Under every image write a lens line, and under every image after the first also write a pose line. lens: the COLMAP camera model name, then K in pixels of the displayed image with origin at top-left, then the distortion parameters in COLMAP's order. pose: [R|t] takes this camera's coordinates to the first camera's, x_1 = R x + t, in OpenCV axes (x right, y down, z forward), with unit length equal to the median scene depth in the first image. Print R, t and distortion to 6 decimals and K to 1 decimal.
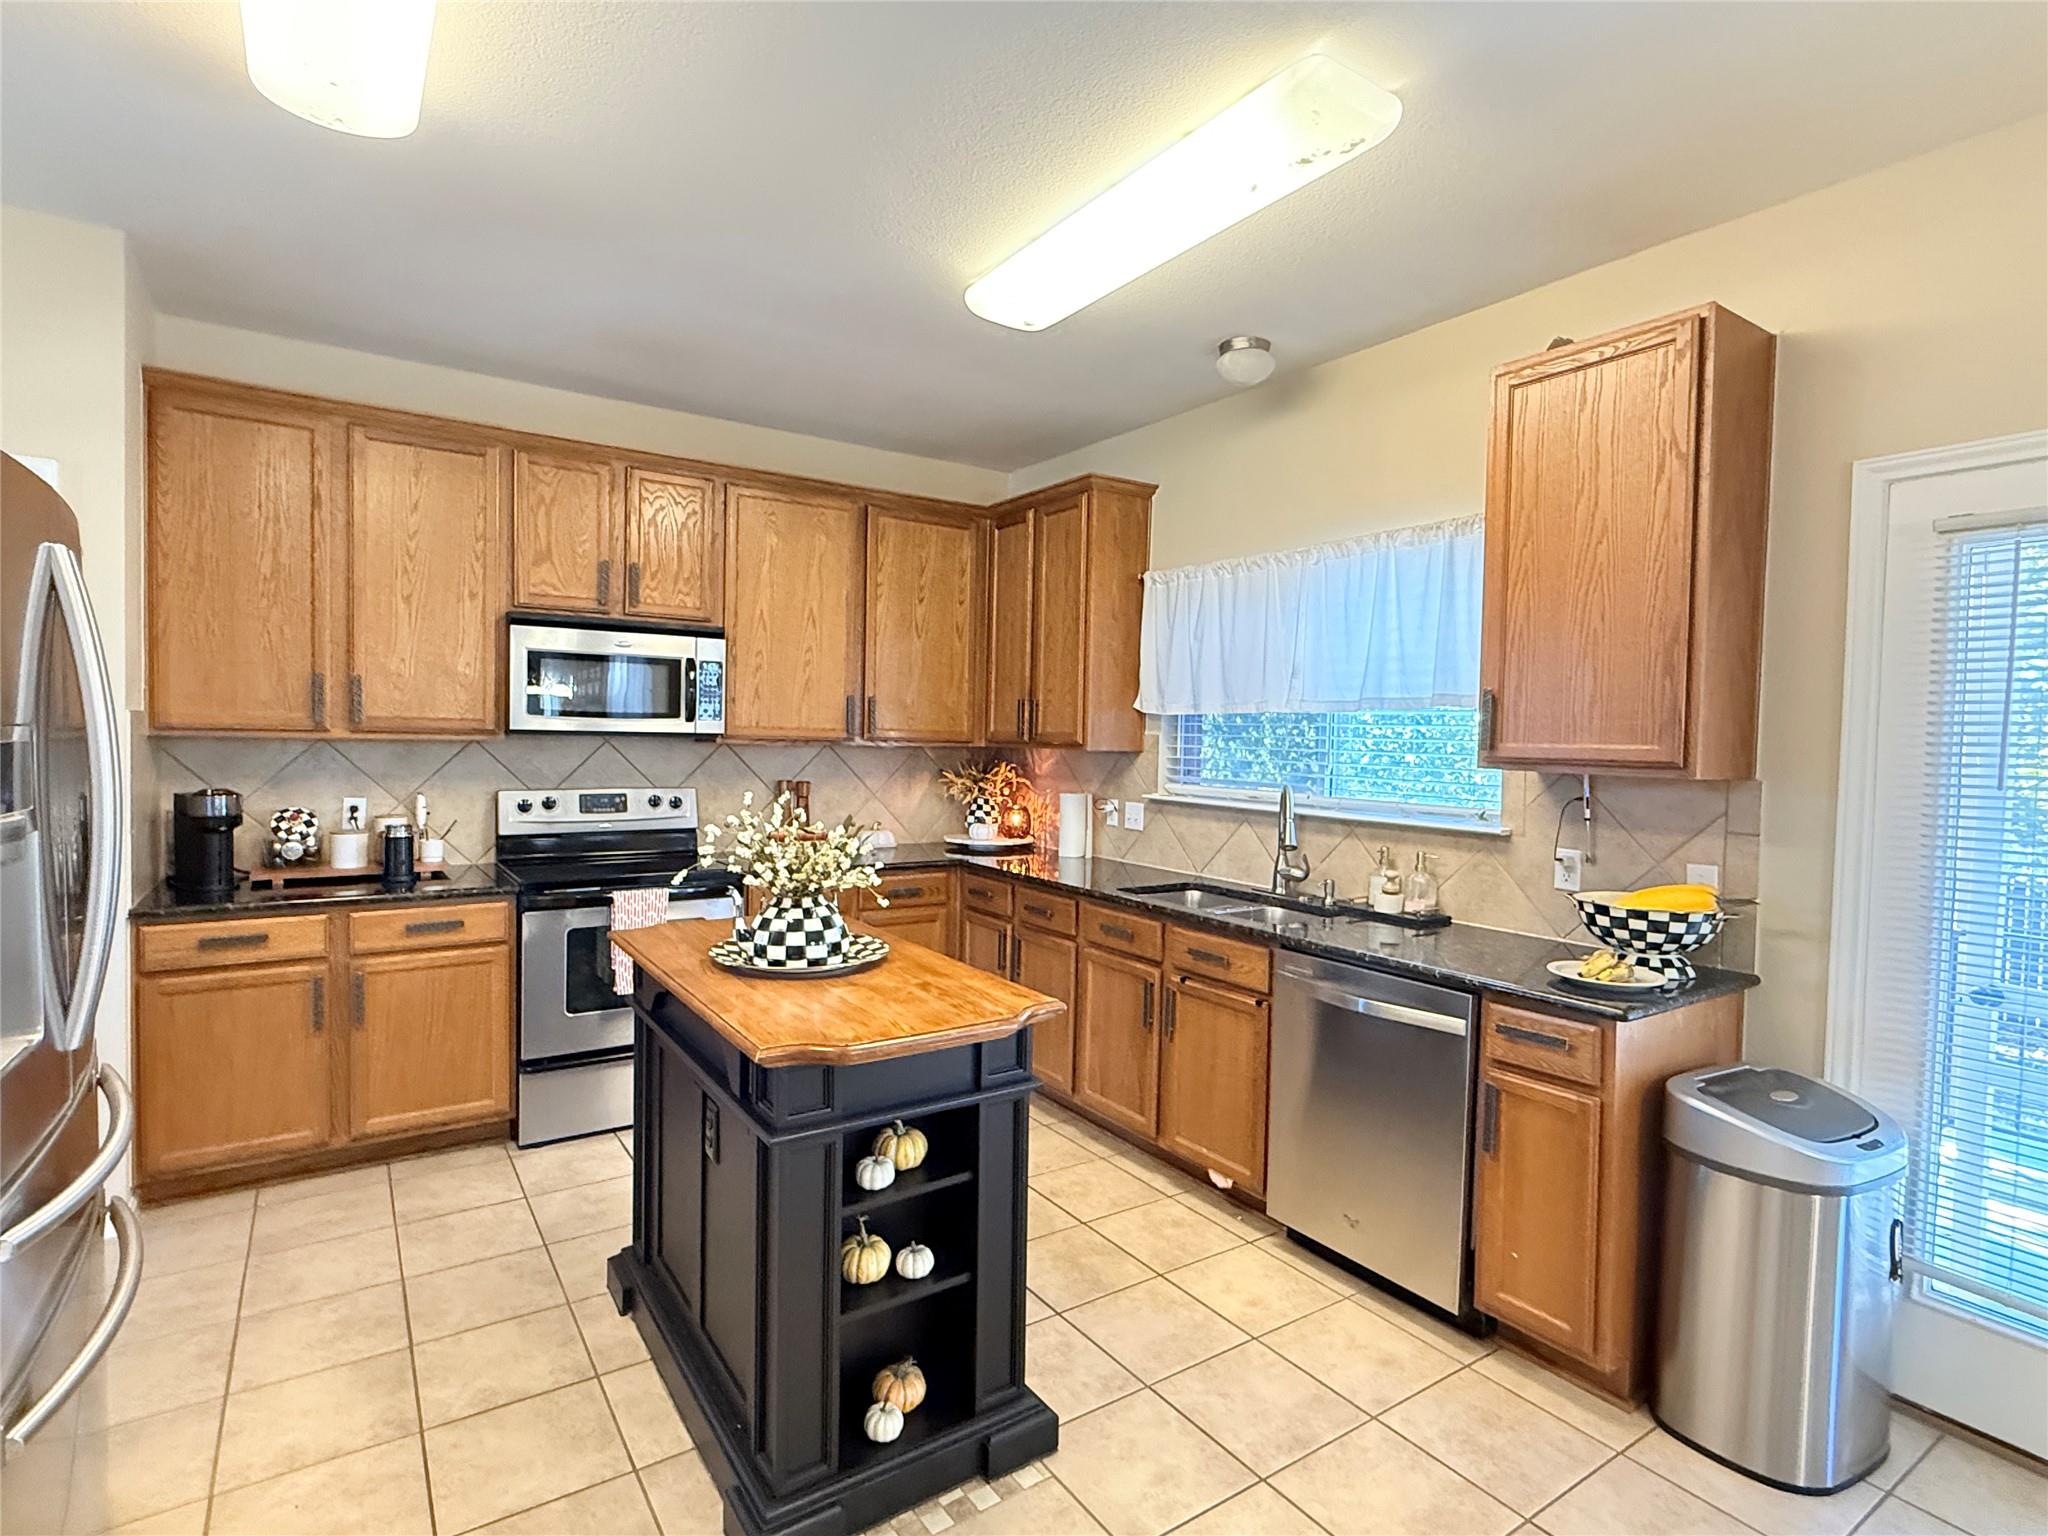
lens RADIAL K [[1021.1, 0, 1022.9], [0, 1021.1, 766.5], [0, 0, 1]] dist [-0.004894, 0.000131]
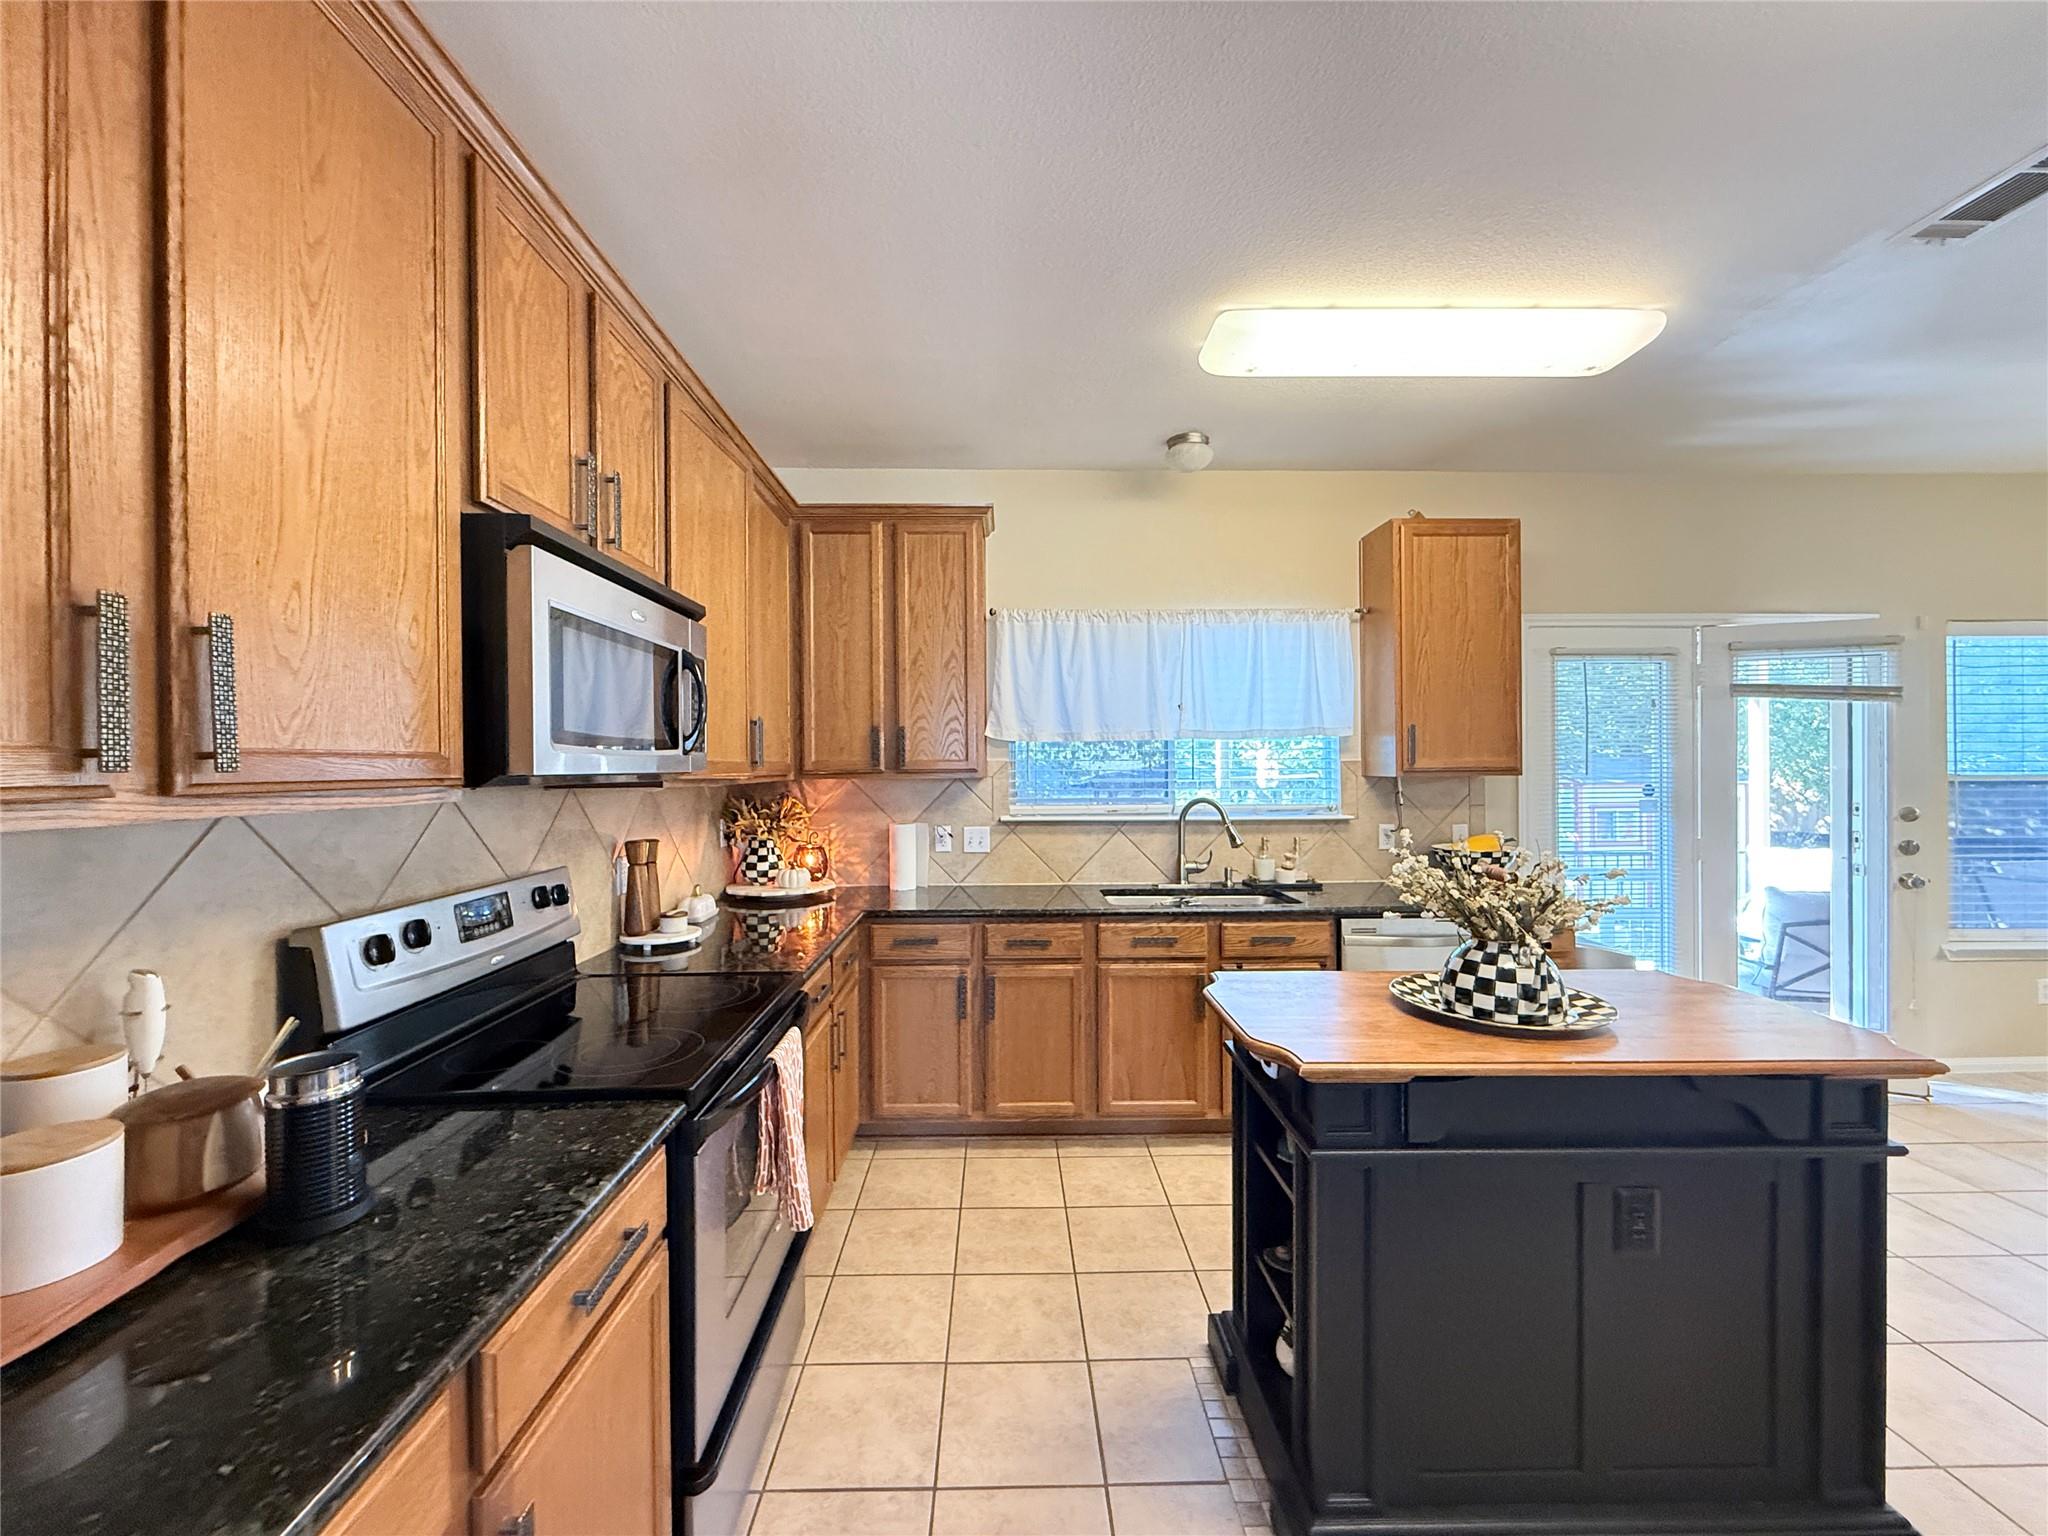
lens RADIAL K [[814.6, 0, 1014.3], [0, 814.6, 767.6], [0, 0, 1]] dist [-0.001627, 0.001113]
pose [[0.543672, -0.028272, 0.838821, -0.635686], [0.045075, 0.998974, 0.004455, -0.030116], [-0.838086, 0.035388, 0.544389, 0.575786]]
